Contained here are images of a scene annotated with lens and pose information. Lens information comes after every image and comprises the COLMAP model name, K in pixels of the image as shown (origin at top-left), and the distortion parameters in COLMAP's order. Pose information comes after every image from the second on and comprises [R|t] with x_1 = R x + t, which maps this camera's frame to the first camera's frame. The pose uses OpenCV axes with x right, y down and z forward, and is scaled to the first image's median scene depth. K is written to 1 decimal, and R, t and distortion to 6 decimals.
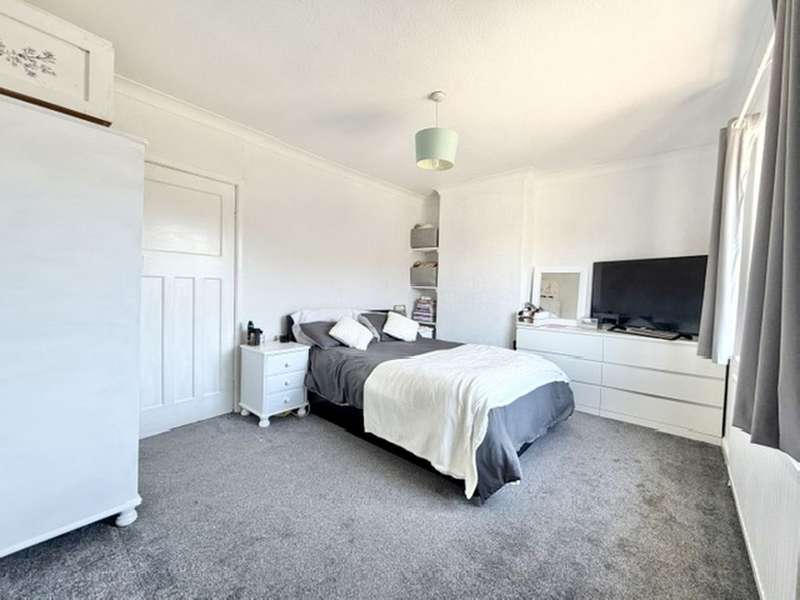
lens RADIAL K [[323.7, 0, 396.5], [0, 323.7, 297.4], [0, 0, 1]] dist [0.003440, 0.000064]
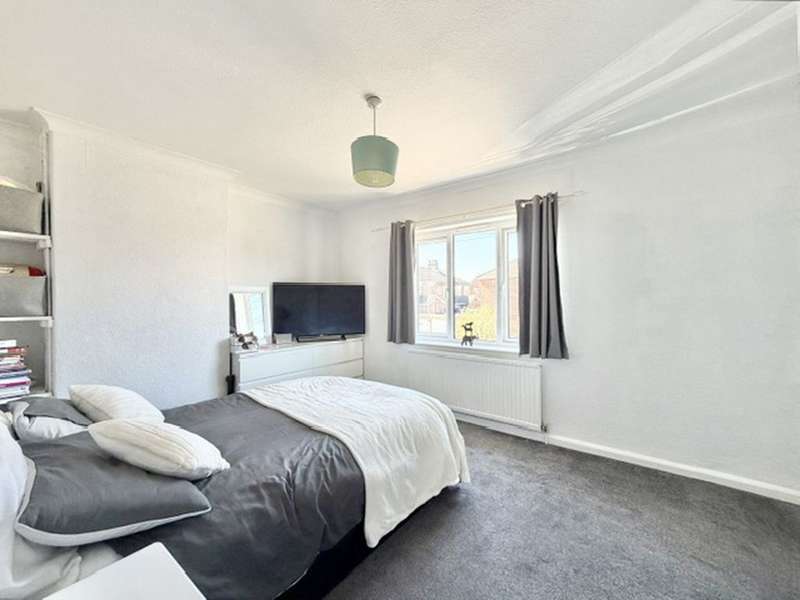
lens RADIAL K [[323.7, 0, 396.5], [0, 323.7, 297.4], [0, 0, 1]] dist [0.003440, 0.000064]
pose [[-0.022895, -0.020987, 0.999518, -0.525903], [0.039237, 0.998990, 0.021875, -0.072317], [-0.998968, 0.039719, -0.022048, 0.666749]]
